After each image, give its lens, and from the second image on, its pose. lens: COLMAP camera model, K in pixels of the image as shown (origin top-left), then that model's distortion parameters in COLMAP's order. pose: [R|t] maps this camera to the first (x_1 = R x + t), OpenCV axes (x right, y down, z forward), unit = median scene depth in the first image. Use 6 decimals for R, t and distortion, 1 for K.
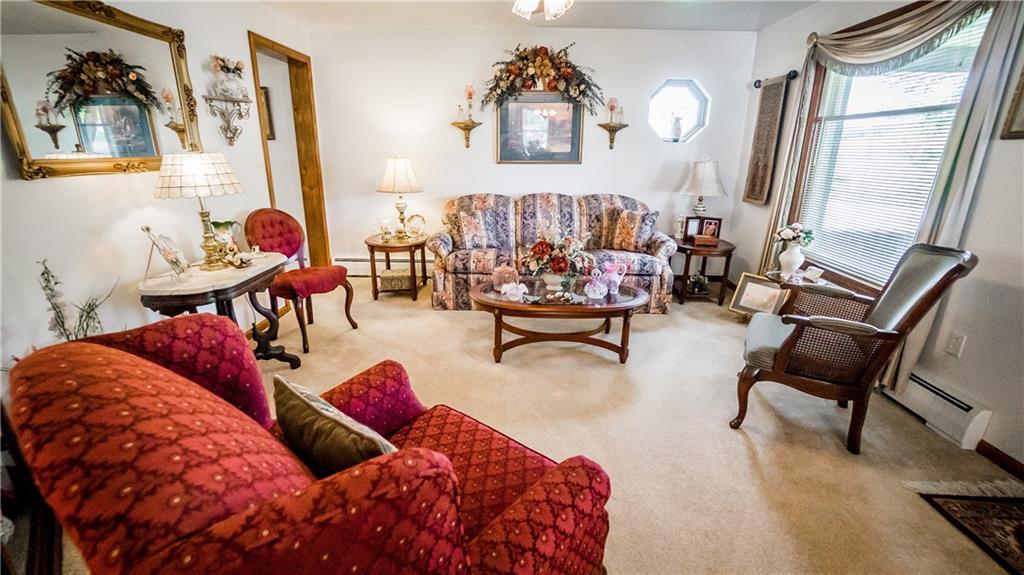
lens RADIAL K [[450.4, 0, 503.7], [0, 450.4, 291.8], [0, 0, 1]] dist [-0.068919, 0.027065]
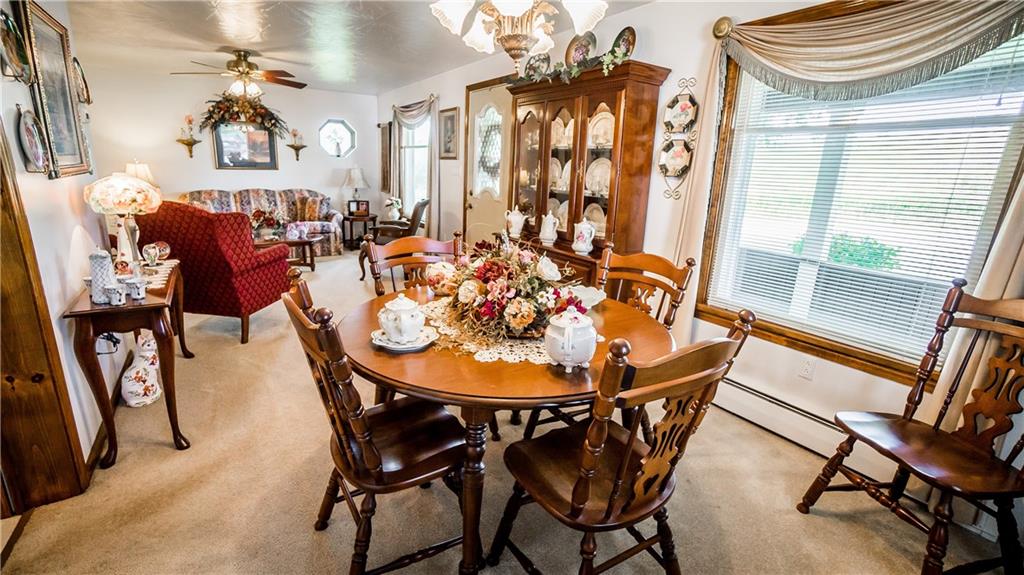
lens RADIAL K [[450.4, 0, 503.7], [0, 450.4, 291.8], [0, 0, 1]] dist [-0.068919, 0.027065]
pose [[0.821861, -0.123481, 0.556145, -0.094362], [0.137505, 0.990361, 0.016689, 0.229912], [-0.552844, 0.062757, 0.830918, -0.725961]]
